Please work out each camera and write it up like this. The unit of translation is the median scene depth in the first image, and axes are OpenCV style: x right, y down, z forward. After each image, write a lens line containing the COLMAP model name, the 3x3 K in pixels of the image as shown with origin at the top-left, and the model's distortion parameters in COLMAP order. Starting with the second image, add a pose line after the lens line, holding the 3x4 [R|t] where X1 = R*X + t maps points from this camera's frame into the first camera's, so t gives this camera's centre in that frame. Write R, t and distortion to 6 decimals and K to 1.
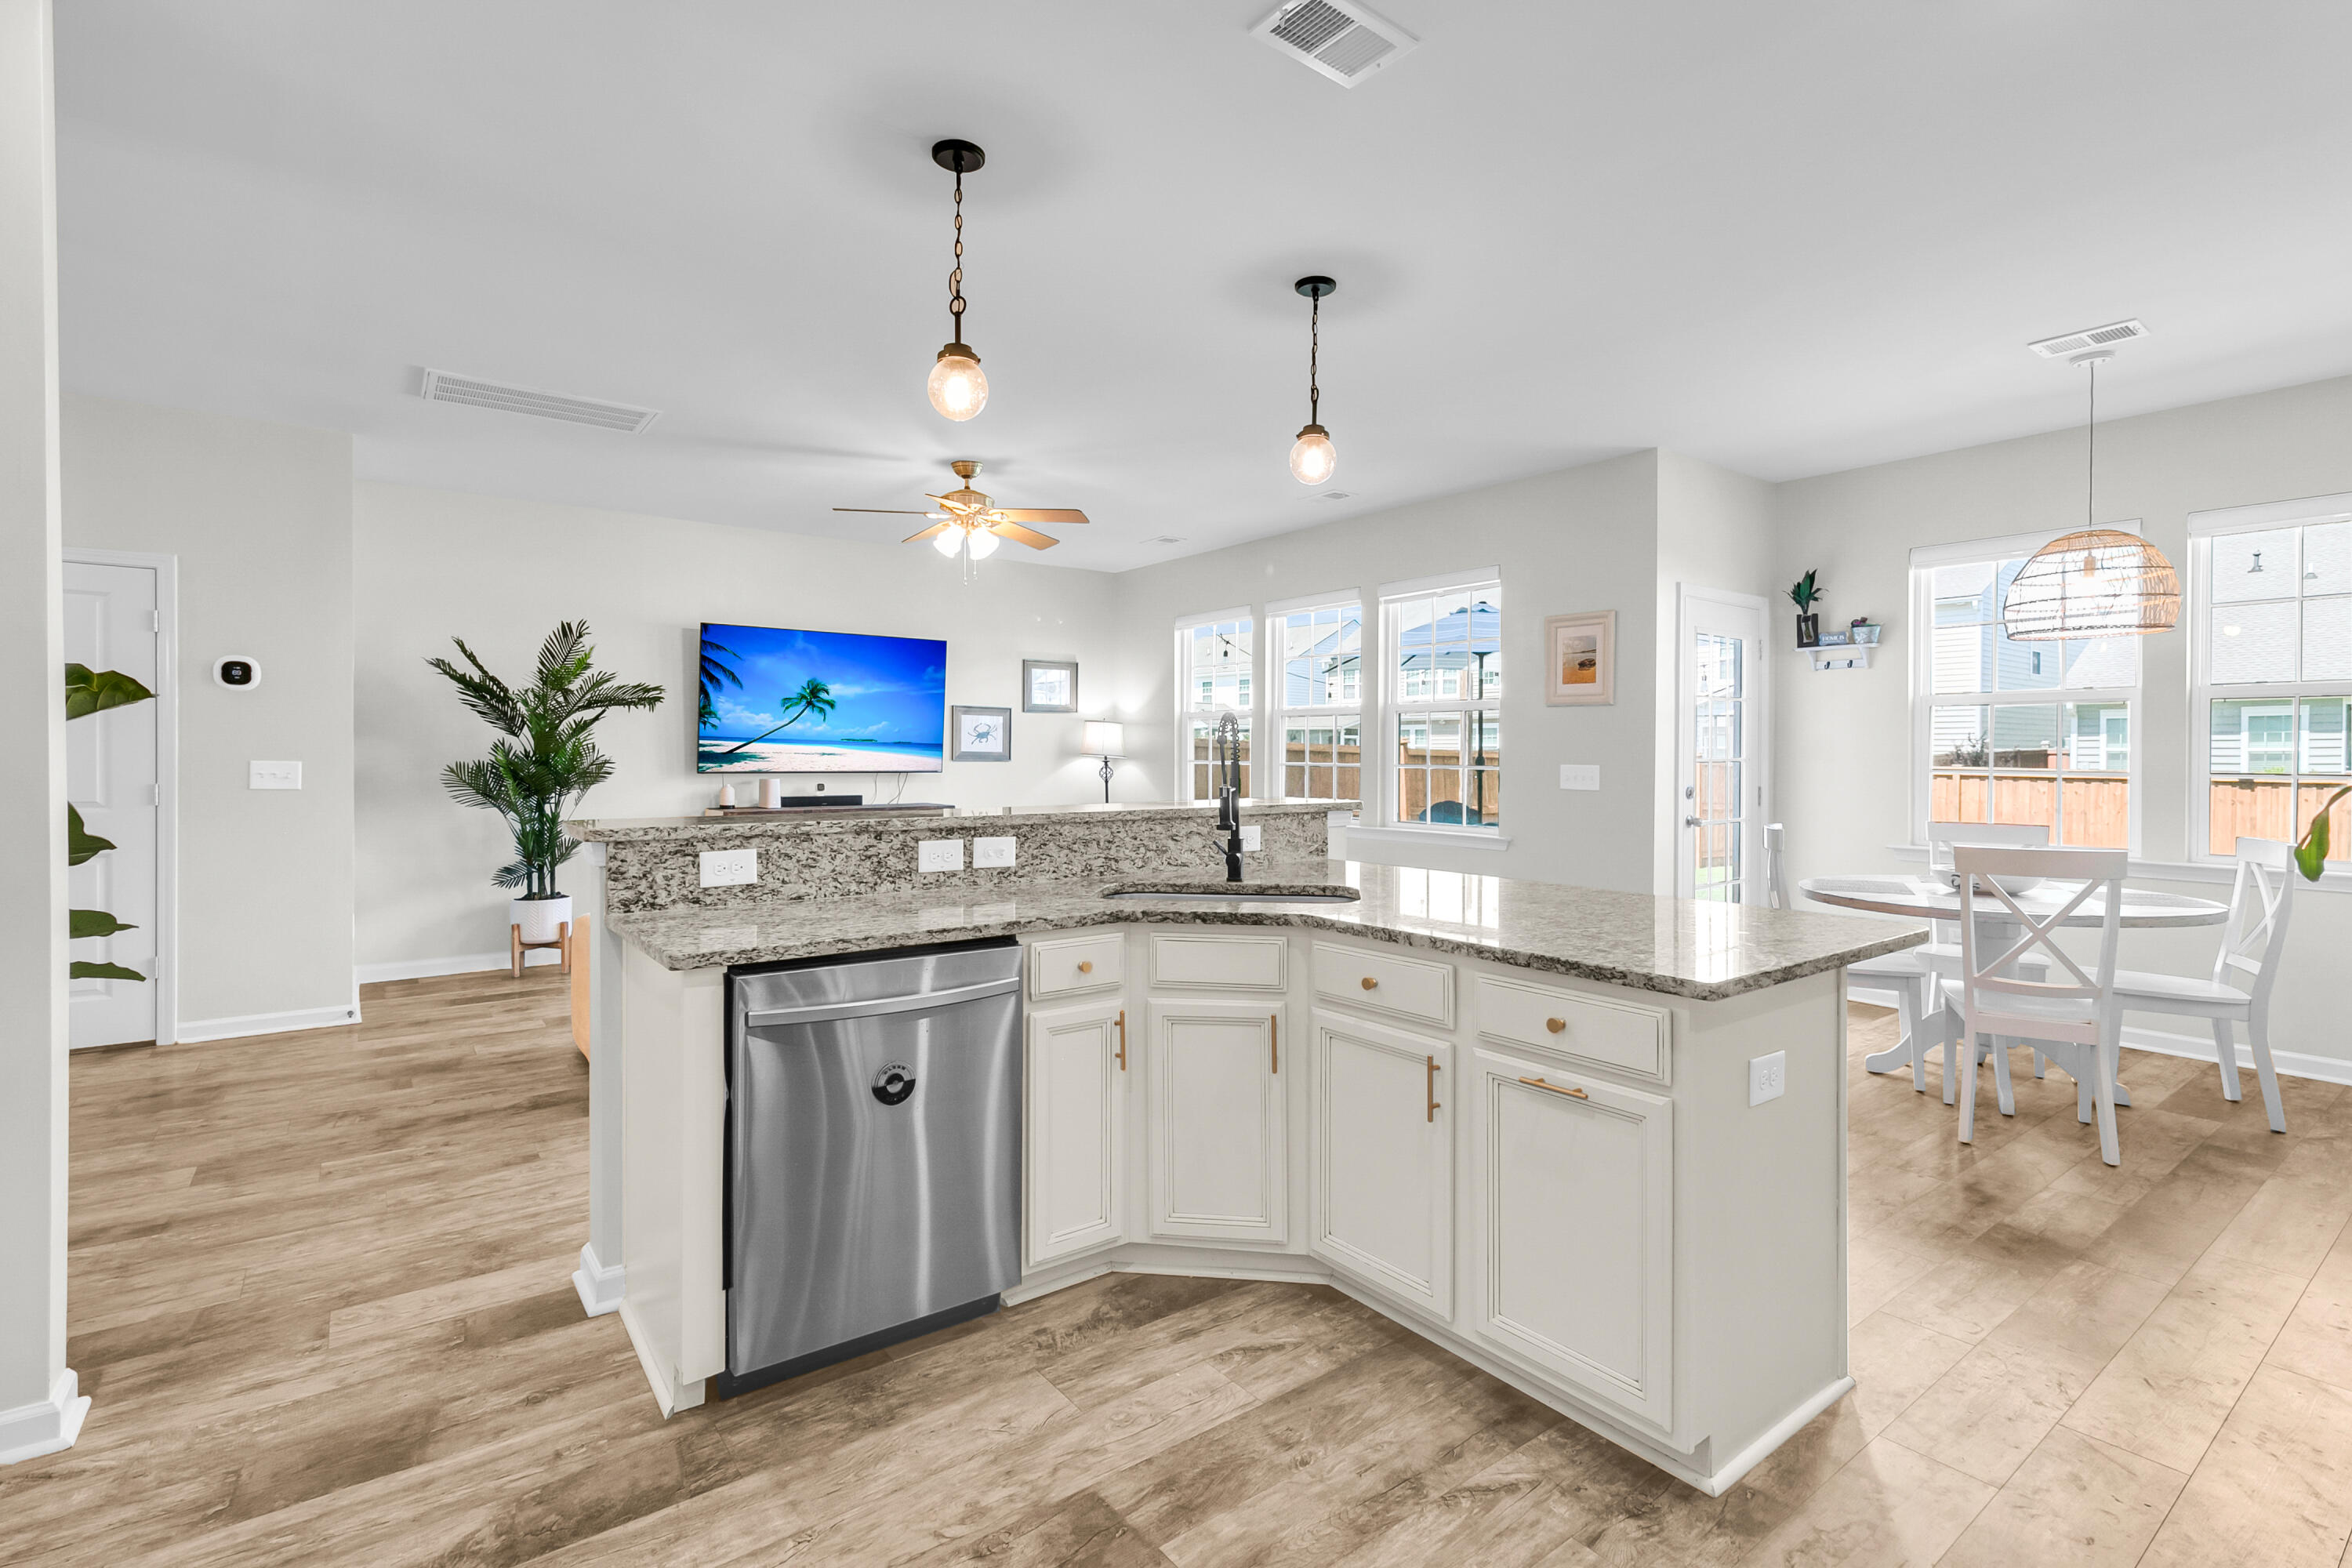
lens RADIAL K [[1098.1, 0, 1218.6], [0, 1098.1, 769.8], [0, 0, 1]] dist [0.003525, -0.001669]
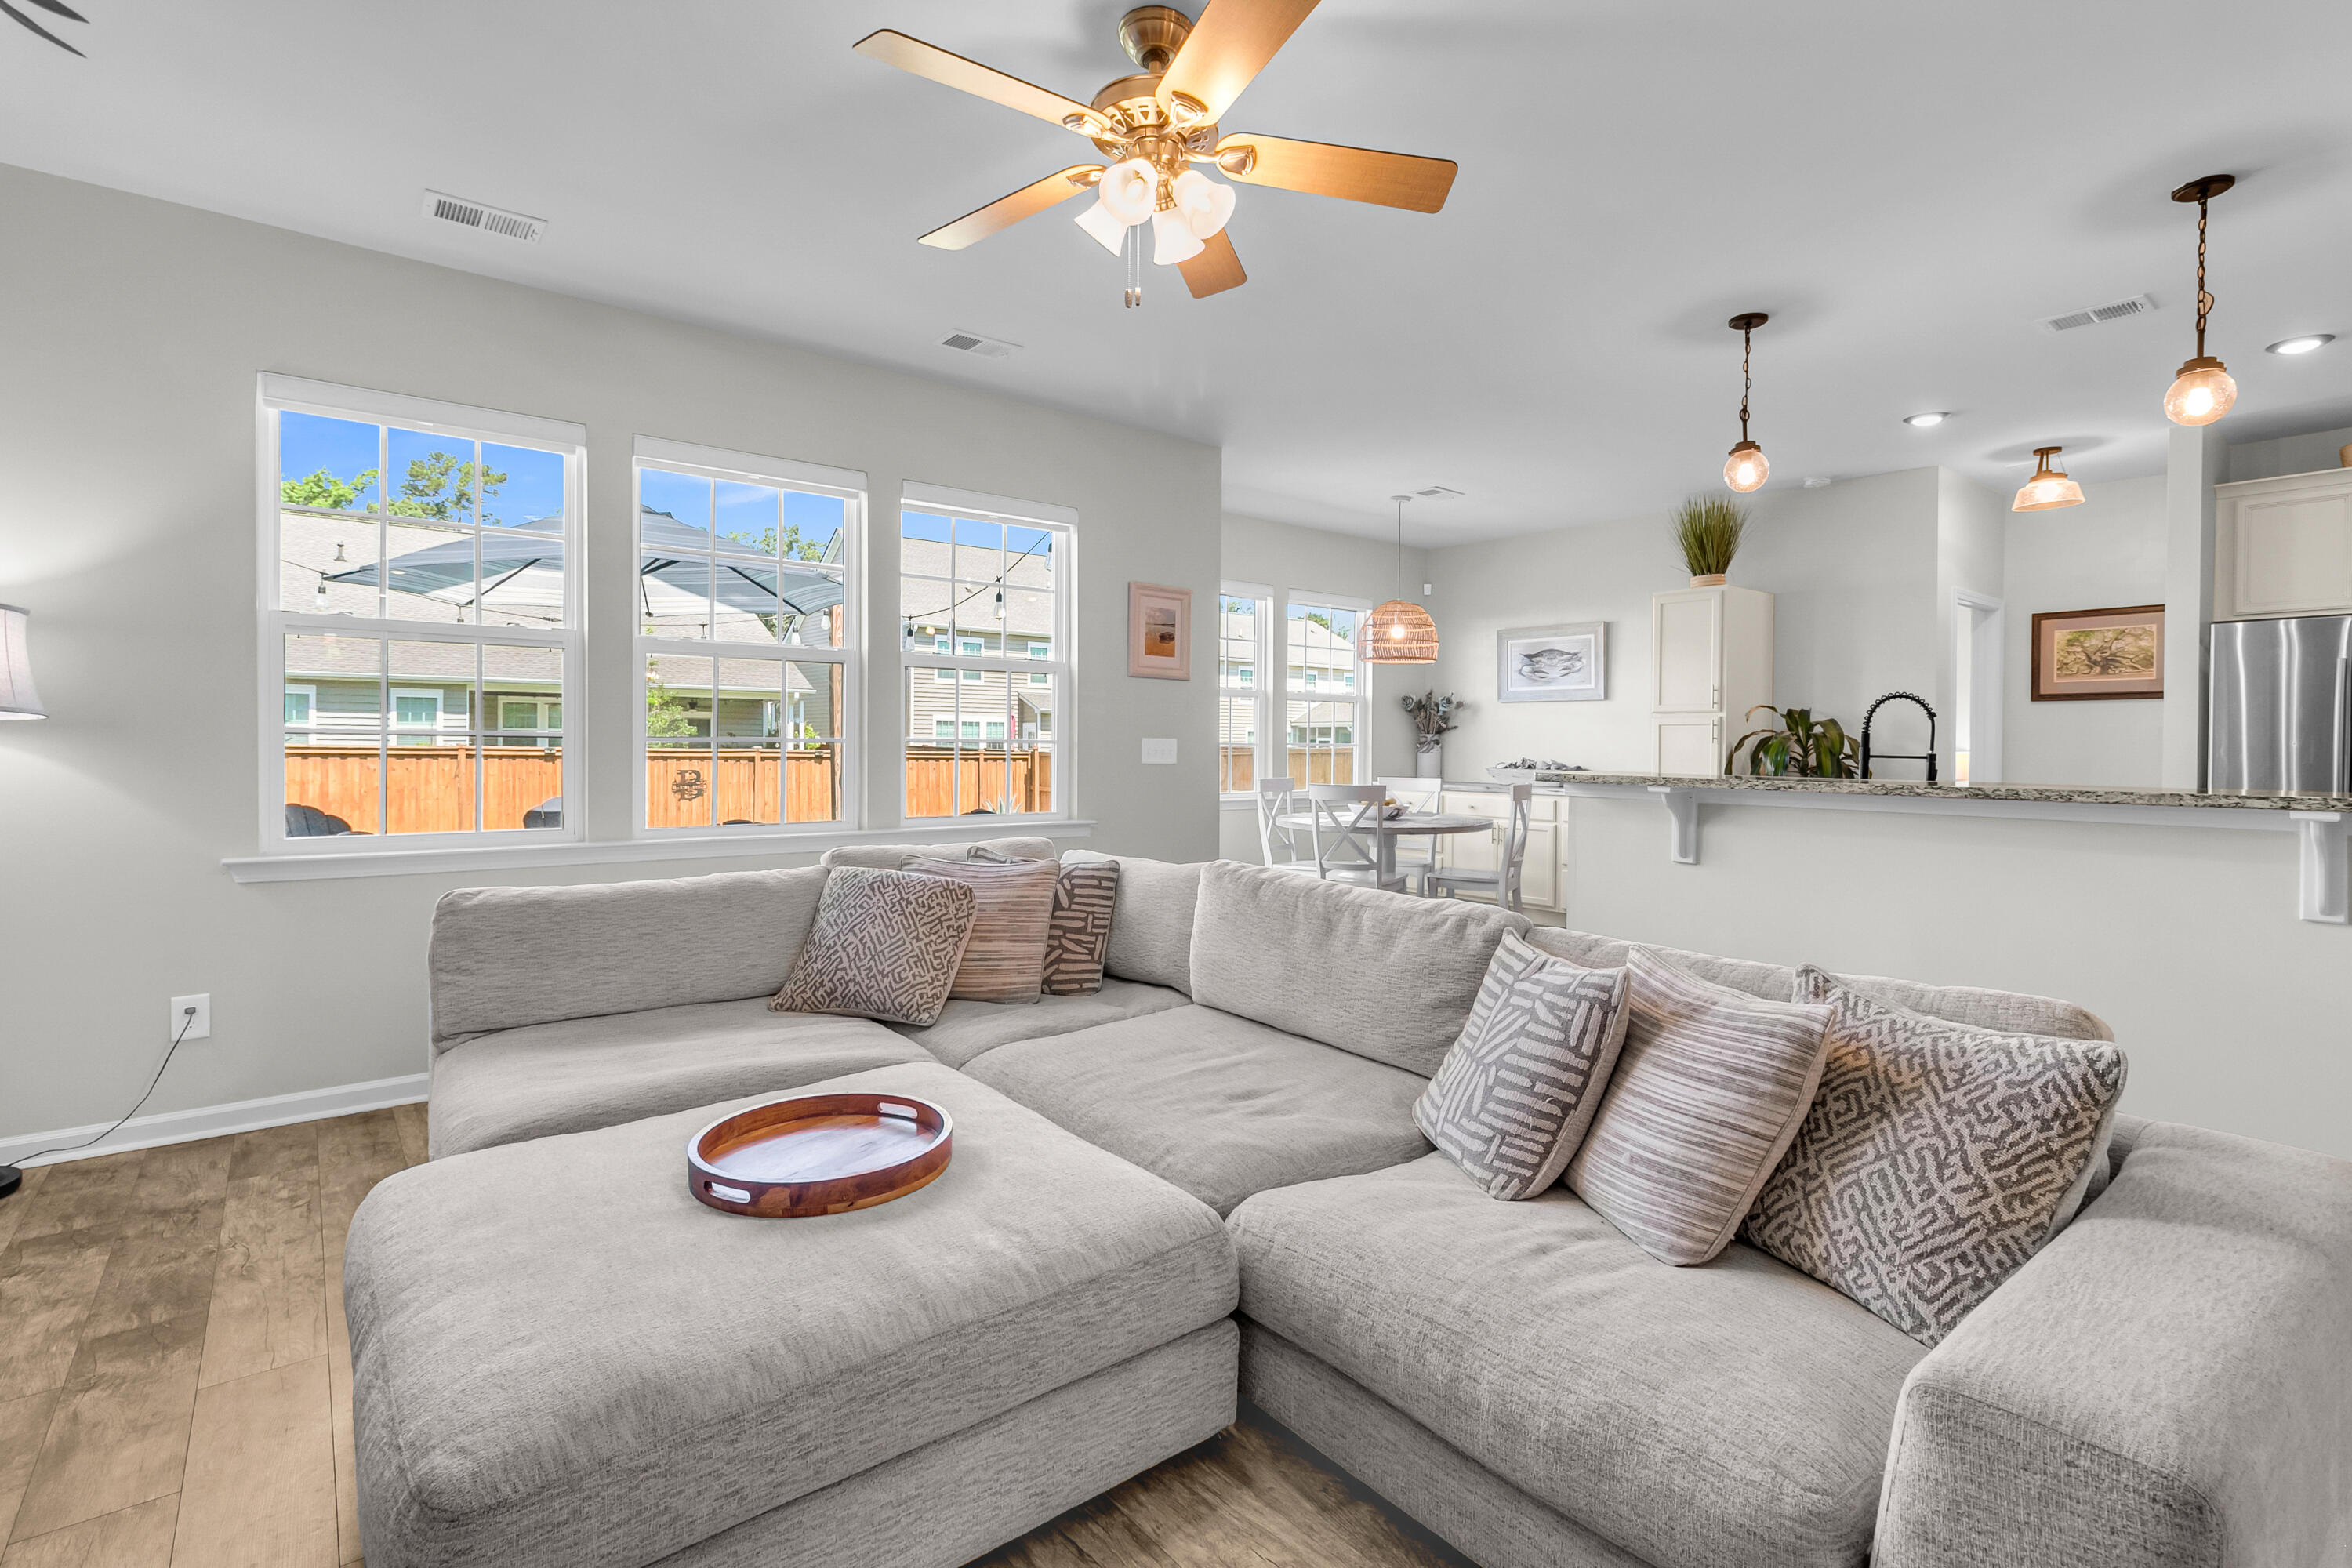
lens RADIAL K [[1098.1, 0, 1175.7], [0, 1098.1, 752.6], [0, 0, 1]] dist [0.003525, -0.001669]
pose [[-0.009924, -0.011893, 0.999880, -0.607911], [0.007221, 0.999902, 0.011965, -0.003414], [-0.999925, 0.007339, -0.009838, 0.922952]]
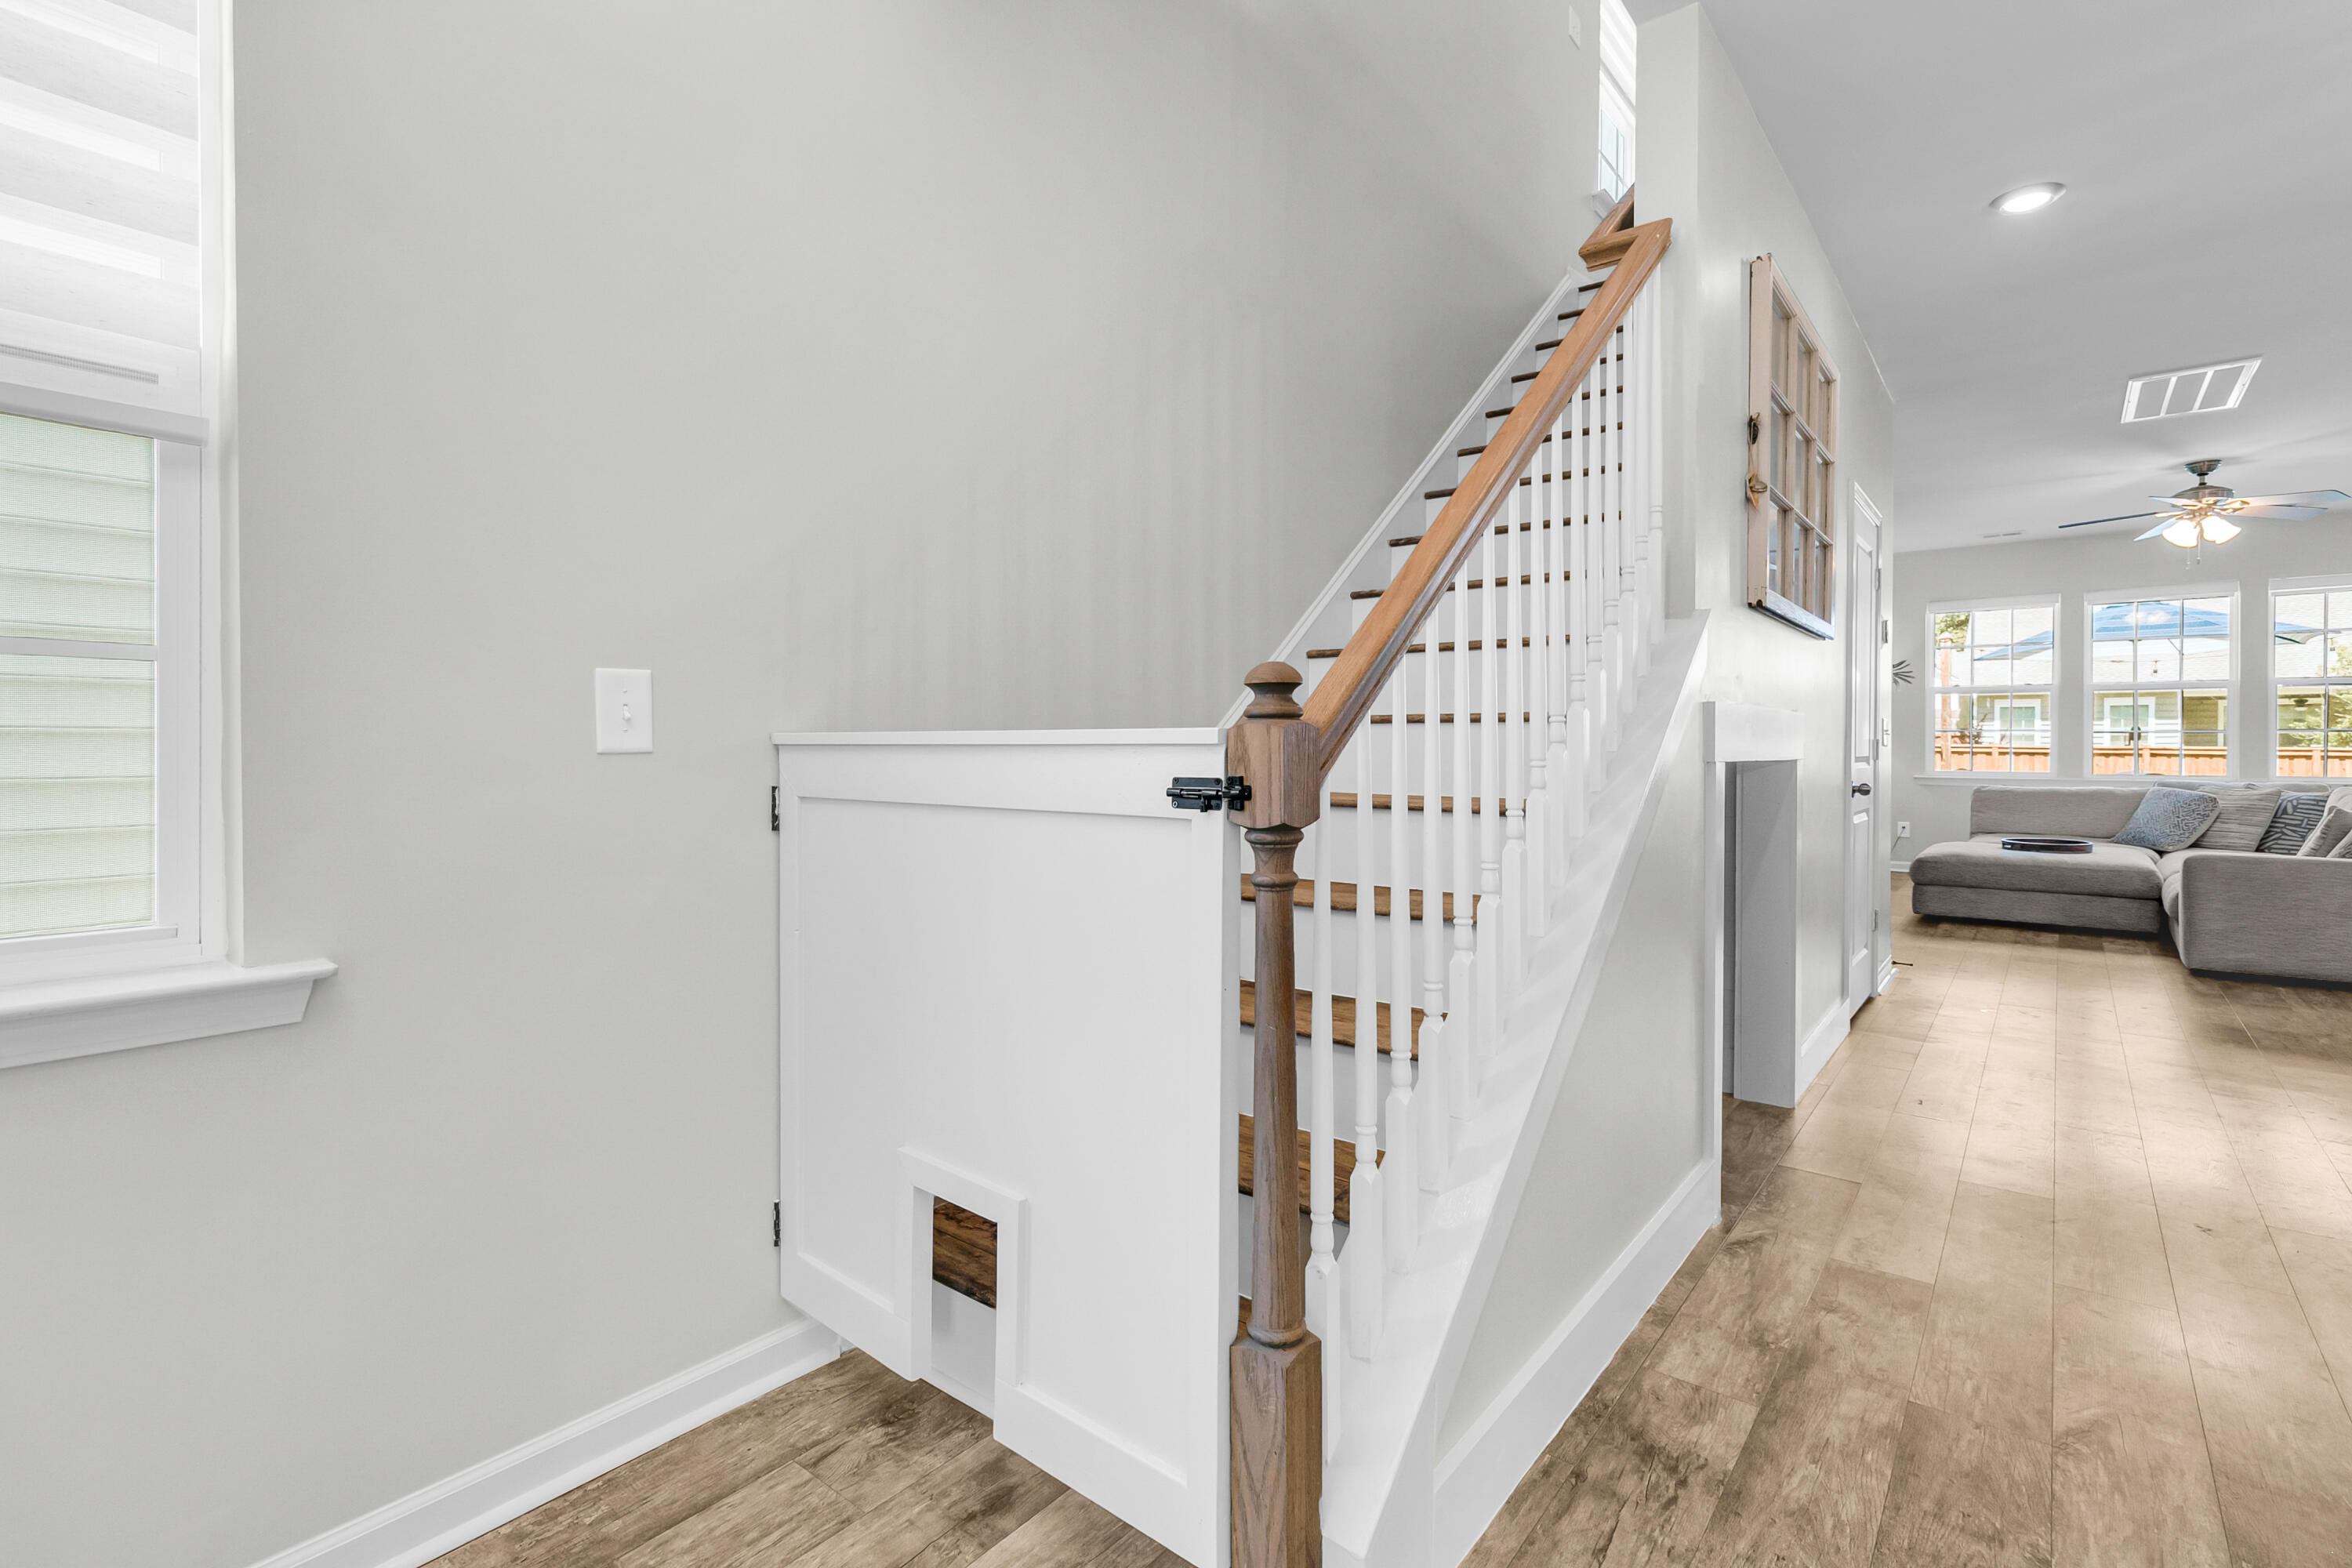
lens RADIAL K [[1098.1, 0, 1133.5], [0, 1098.1, 739.0], [0, 0, 1]] dist [0.003525, -0.001669]
pose [[0.978287, -0.003863, 0.207220, -1.433144], [0.008246, 0.999760, -0.020289, 0.017484], [-0.207092, 0.021557, 0.978084, 0.124418]]
